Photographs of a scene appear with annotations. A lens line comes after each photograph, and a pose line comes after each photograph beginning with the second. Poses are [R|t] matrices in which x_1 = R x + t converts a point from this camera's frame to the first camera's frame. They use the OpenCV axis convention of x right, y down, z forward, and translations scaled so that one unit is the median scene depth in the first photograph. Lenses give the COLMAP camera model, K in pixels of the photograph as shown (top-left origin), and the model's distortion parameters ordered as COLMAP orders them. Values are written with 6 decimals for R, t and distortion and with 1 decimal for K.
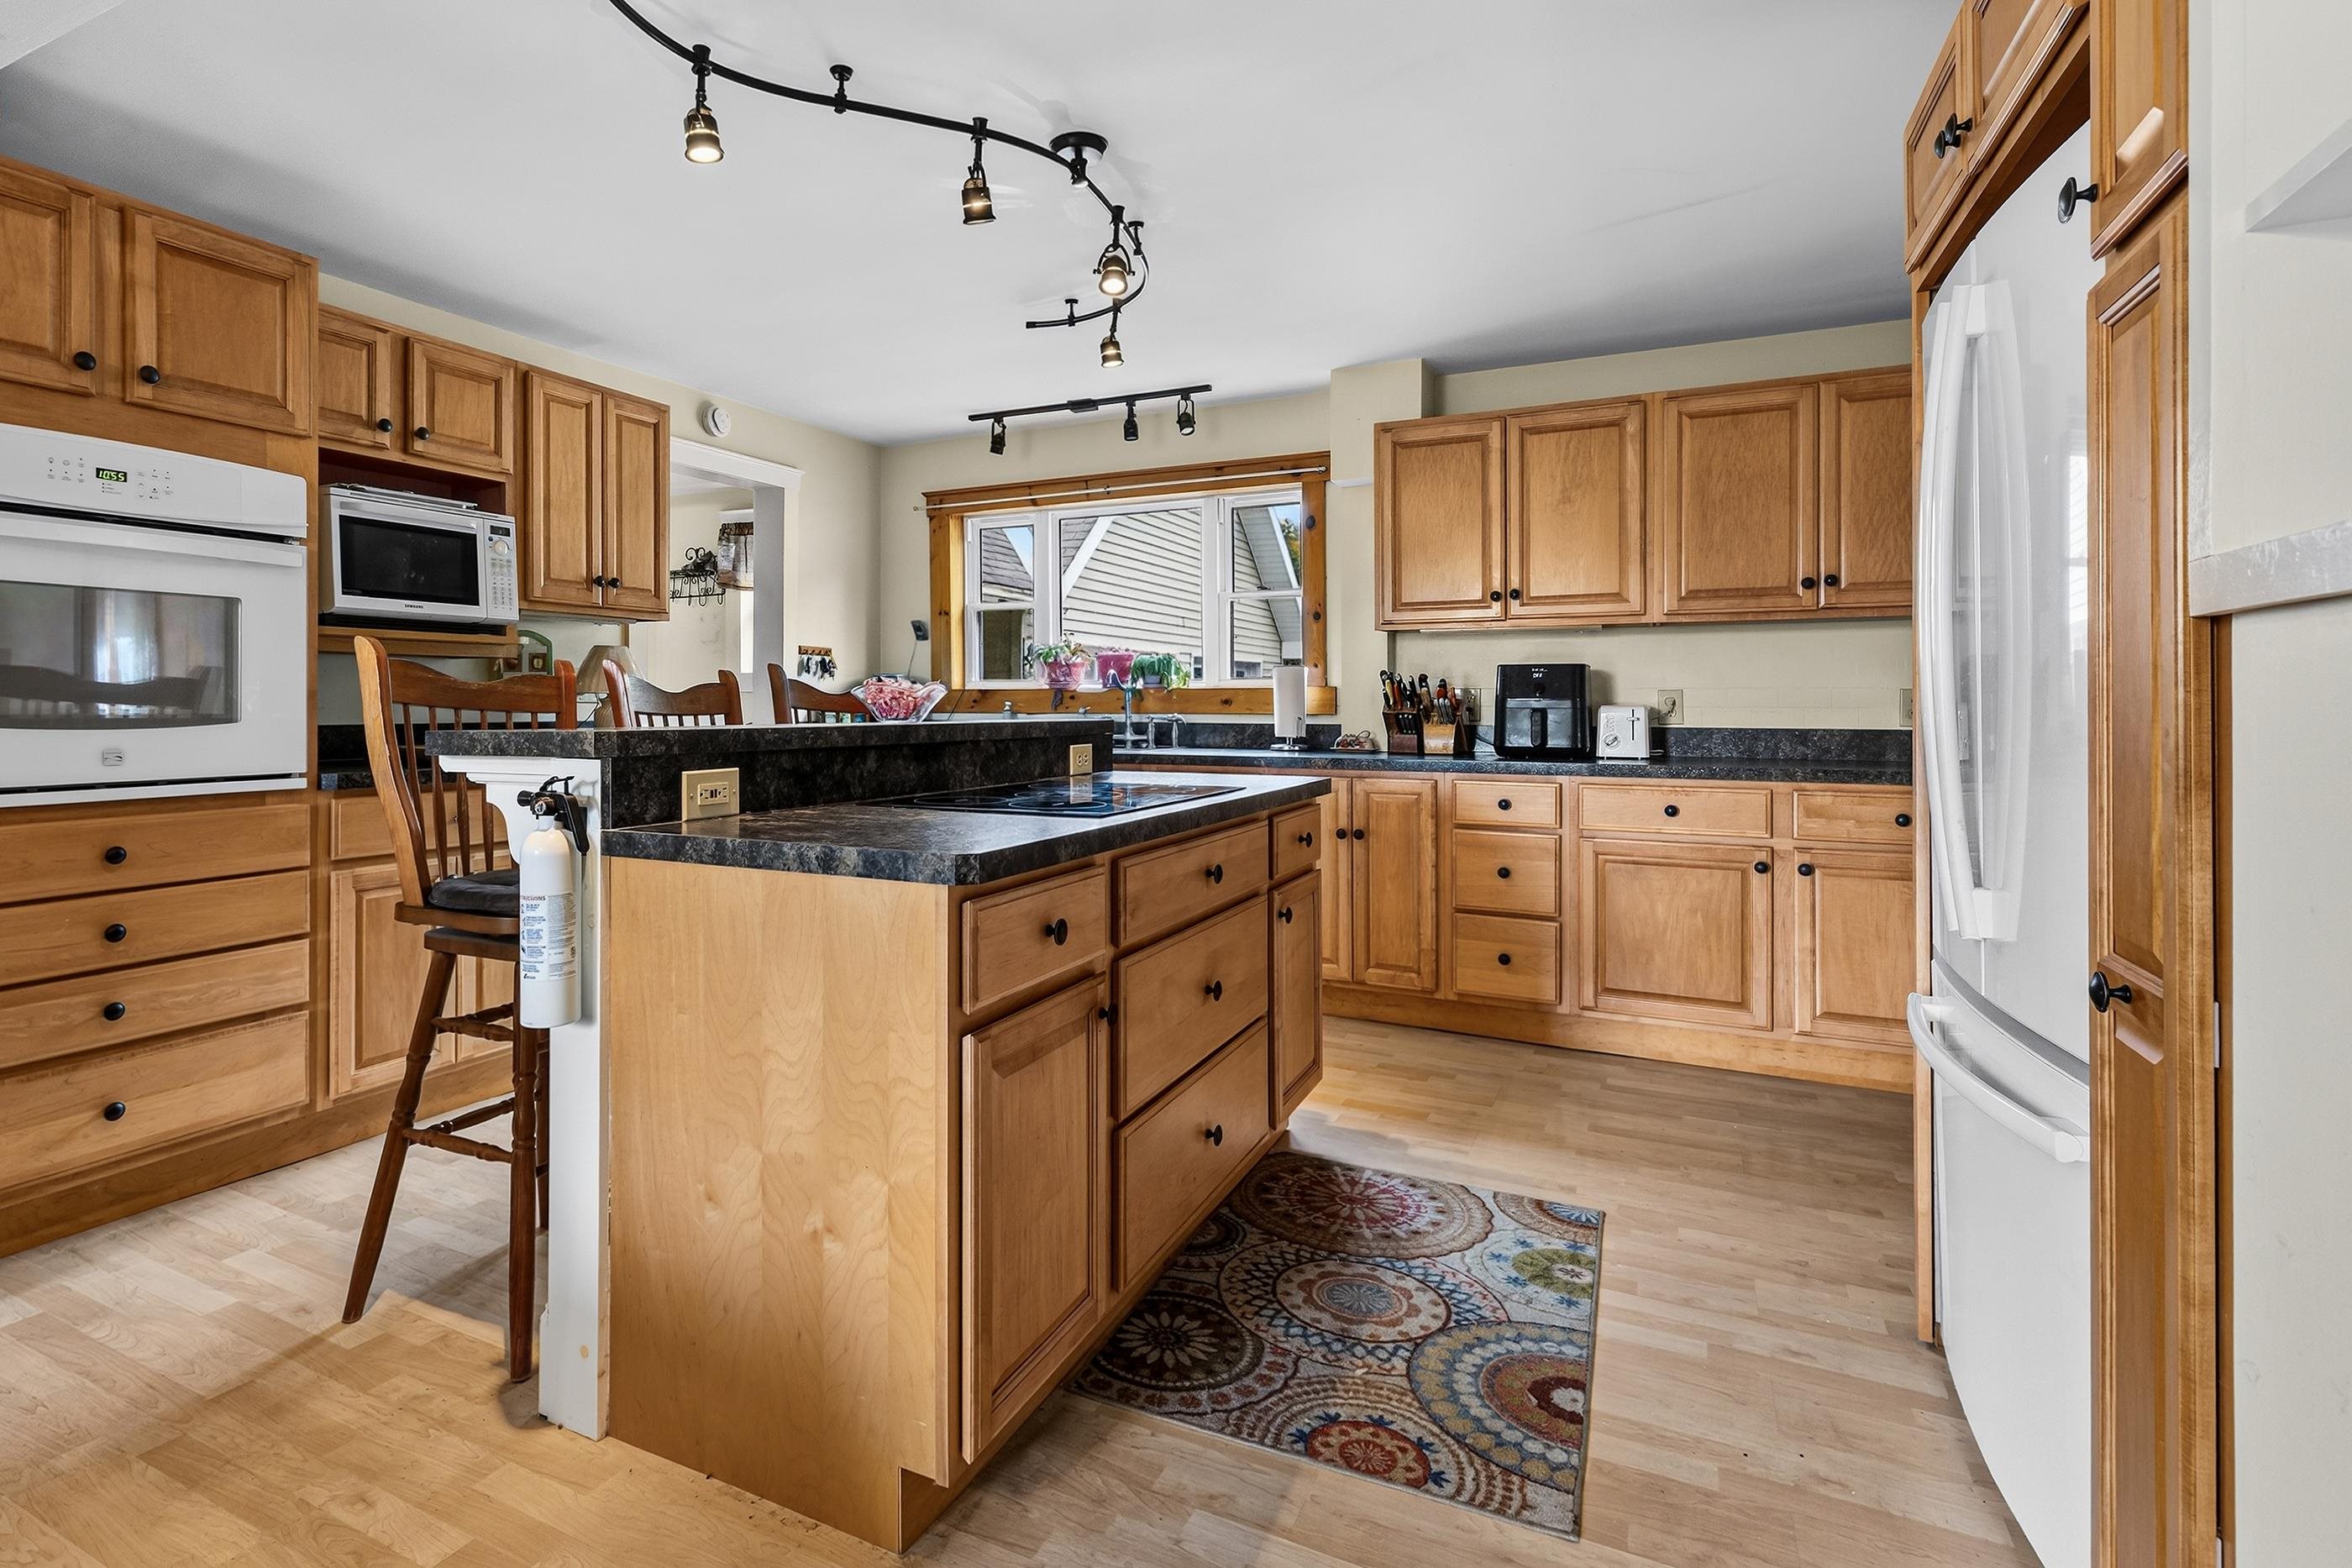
lens RADIAL K [[1201.7, 0, 1055.3], [0, 1201.7, 699.4], [0, 0, 1]] dist [0.011024, -0.000530]
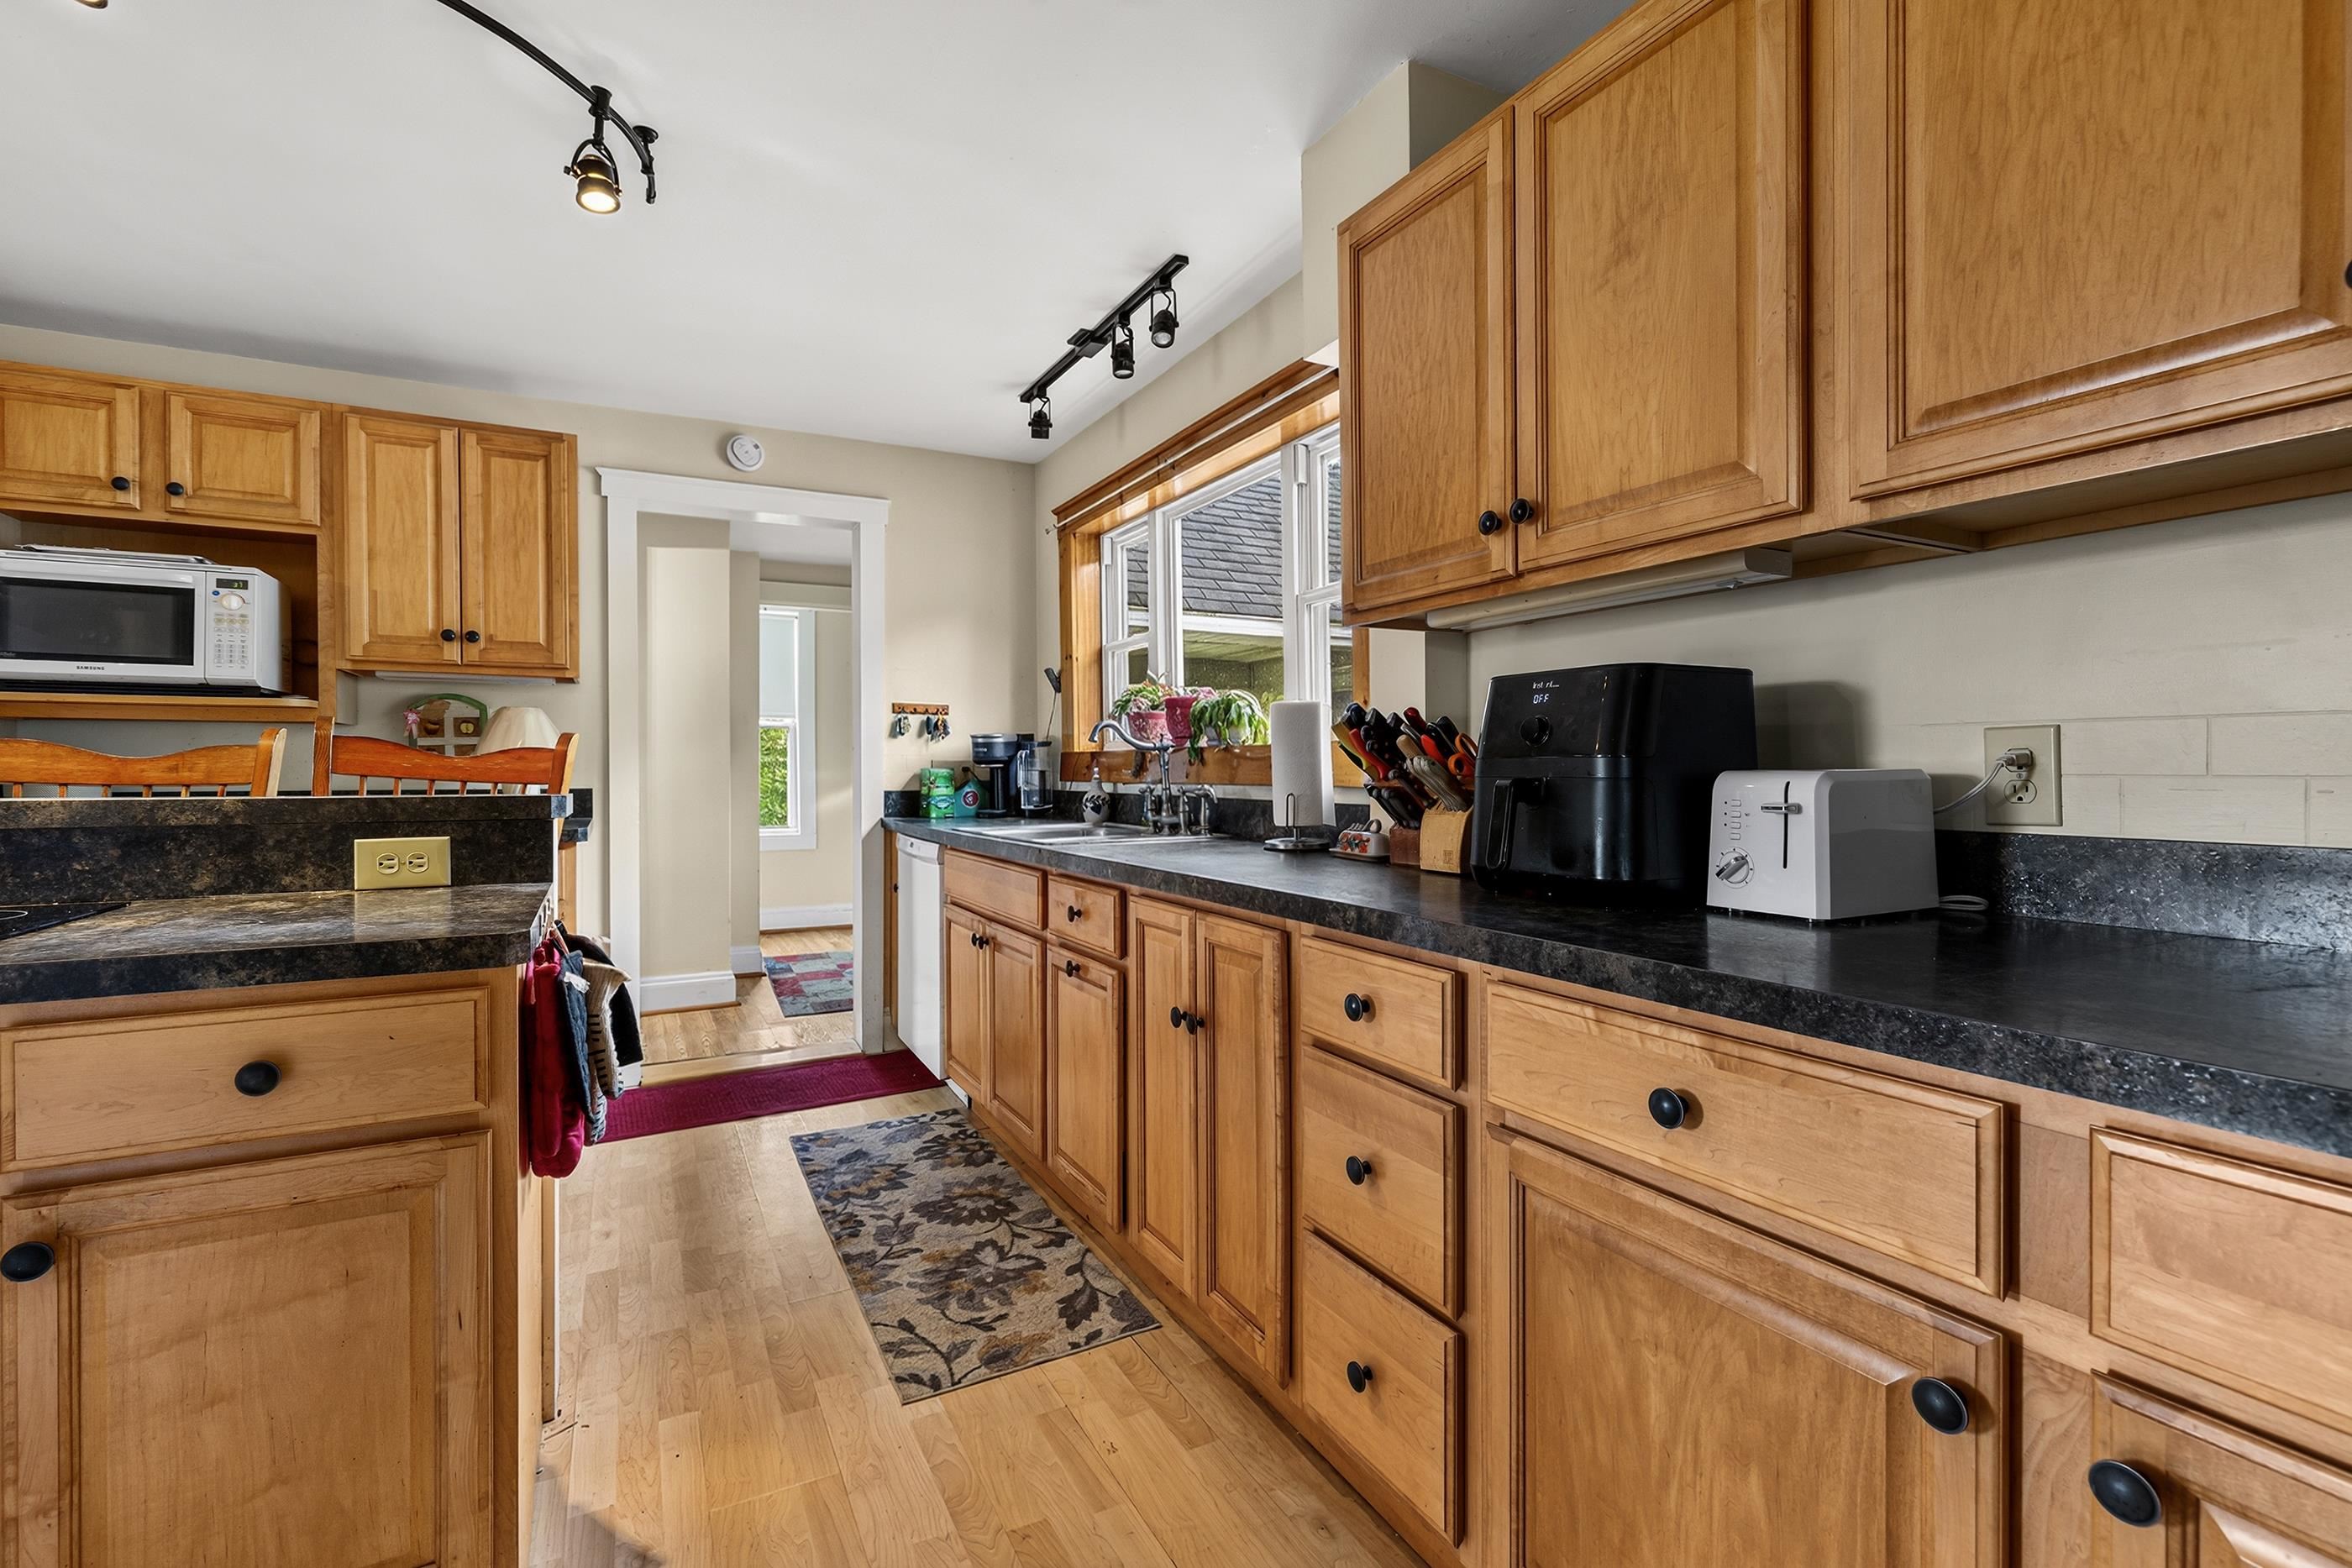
lens RADIAL K [[1072.9, 0, 1180.8], [0, 1072.9, 772.3], [0, 0, 1]] dist [0.012694, -0.003275]
pose [[0.813818, -0.001490, -0.581118, 0.562007], [0.003779, 0.999989, 0.002727, 0.004621], [0.581107, -0.004416, 0.813815, 0.688553]]
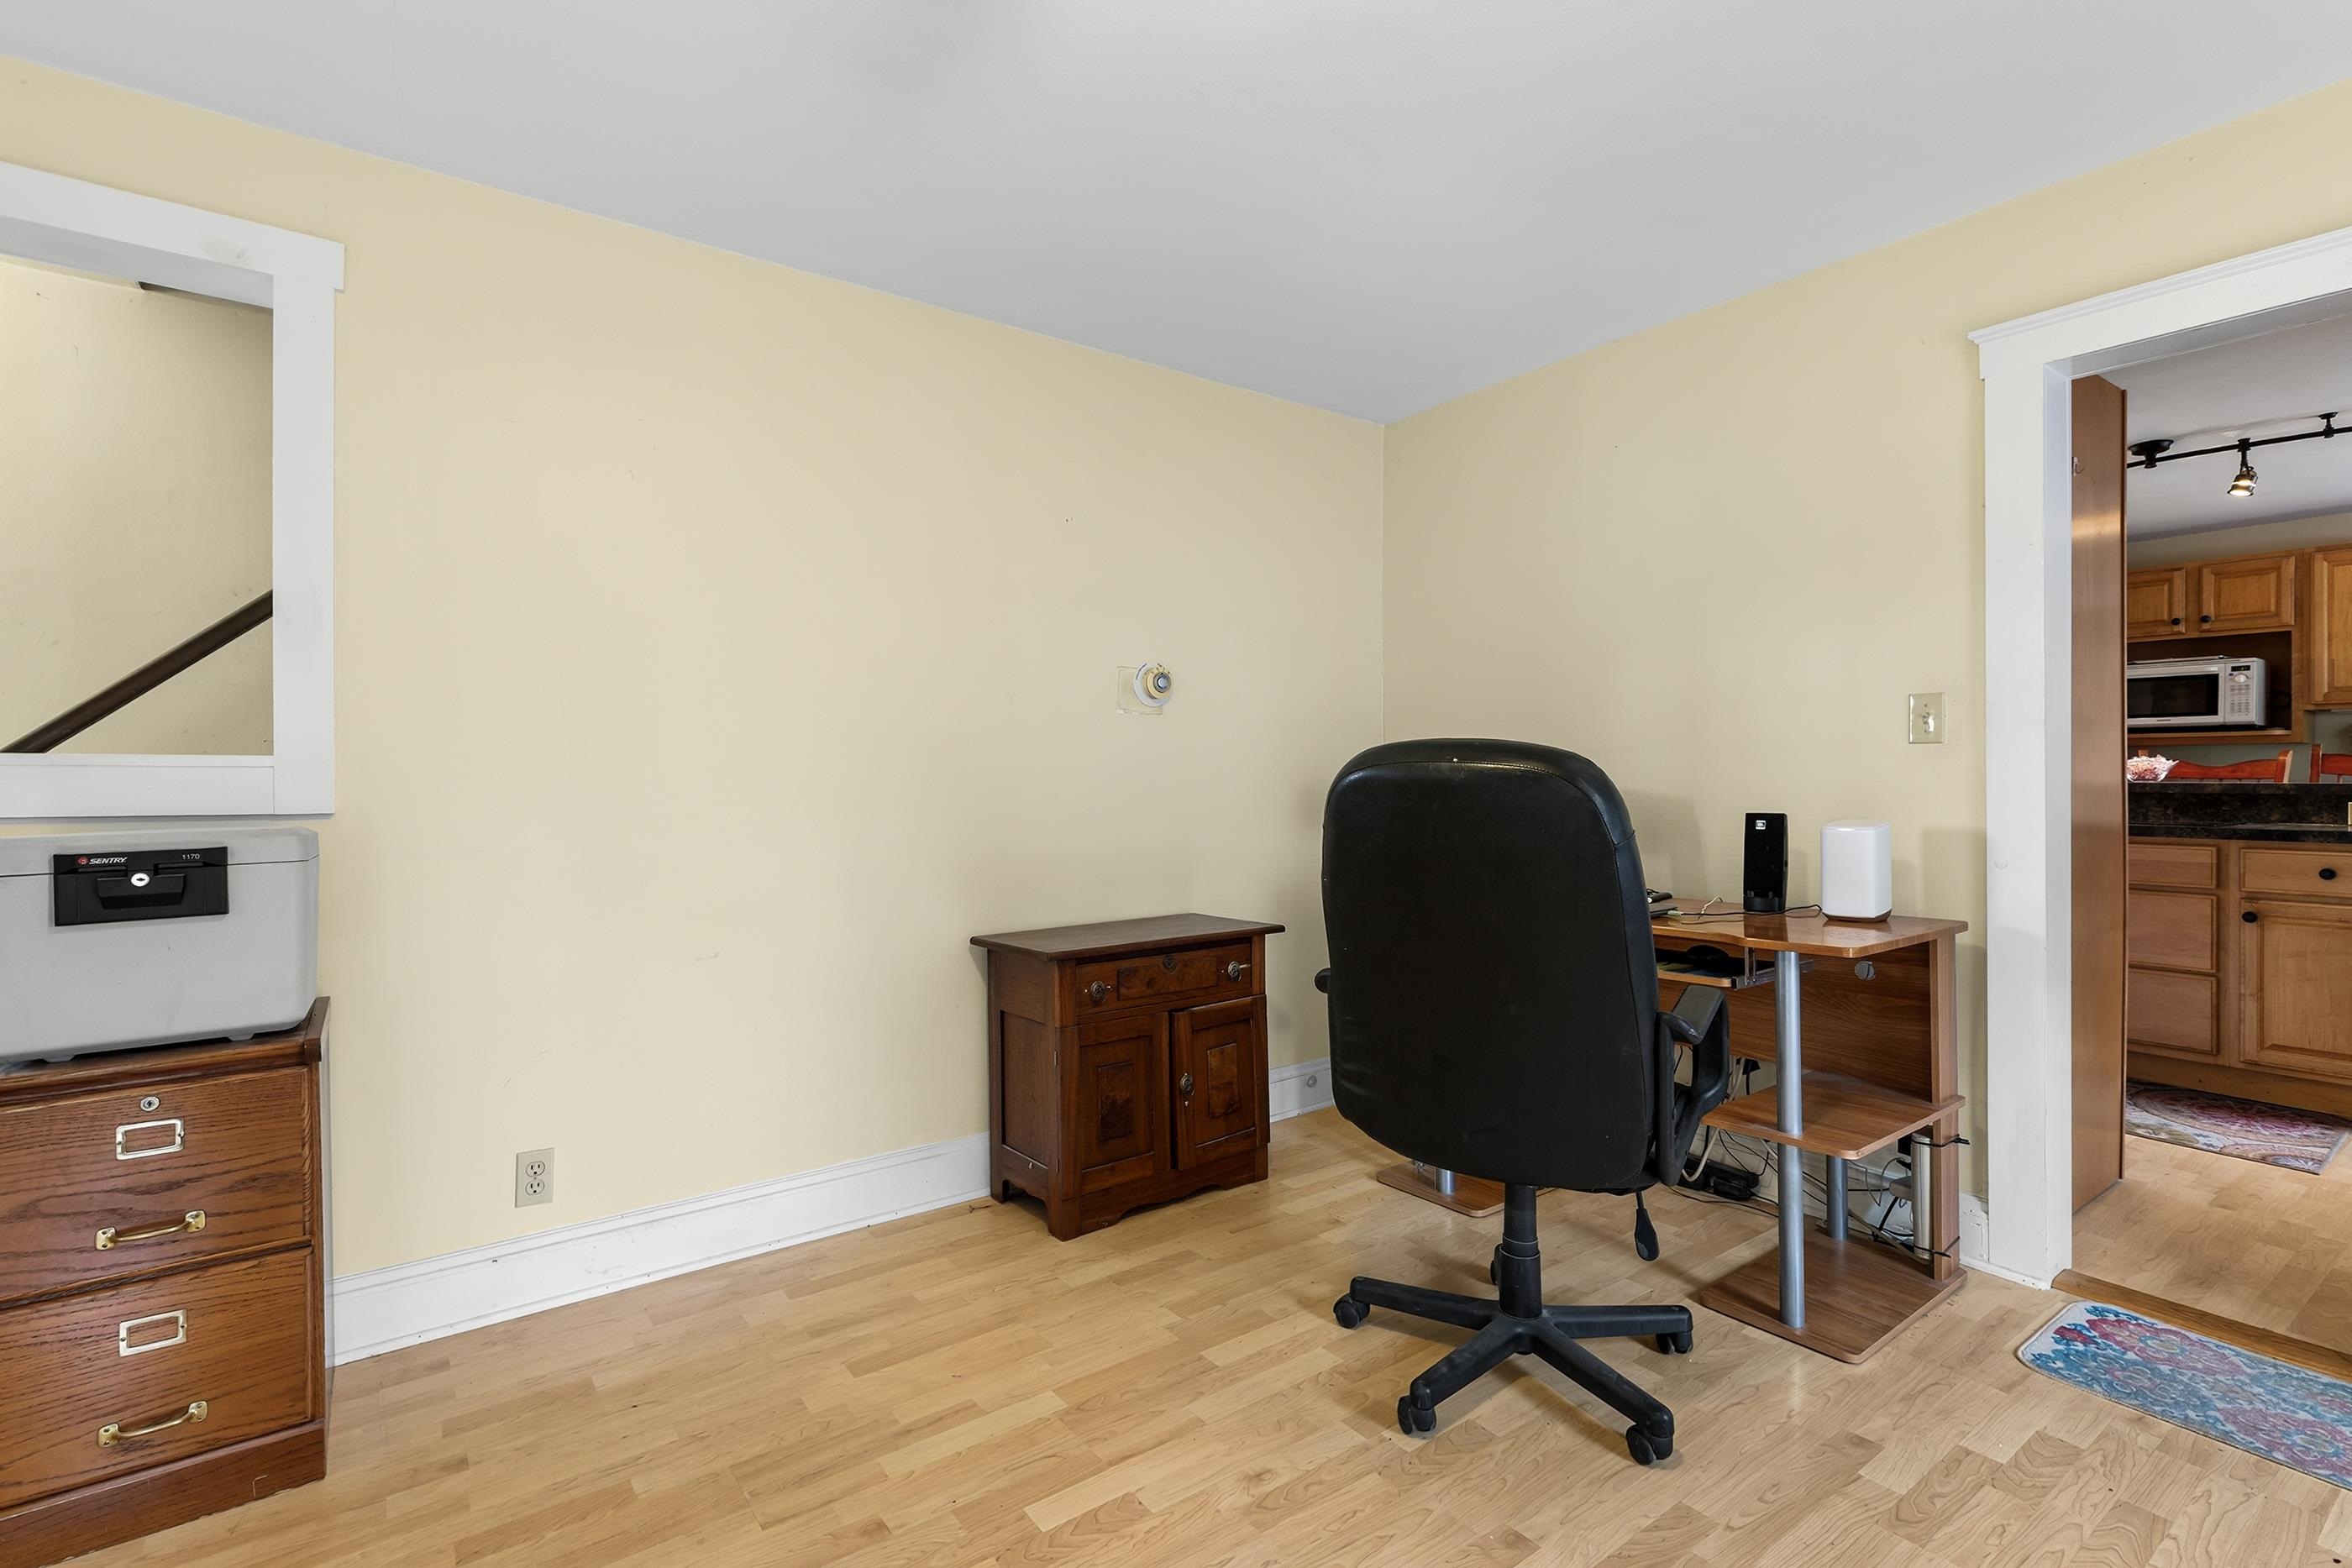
lens RADIAL K [[1072.9, 0, 1142.7], [0, 1072.9, 796.3], [0, 0, 1]] dist [0.012694, -0.003275]
pose [[-0.460888, 0.019711, -0.887239, 1.461814], [0.007547, 0.999804, 0.018292, -0.000257], [0.887426, 0.001735, -0.460947, 0.311540]]
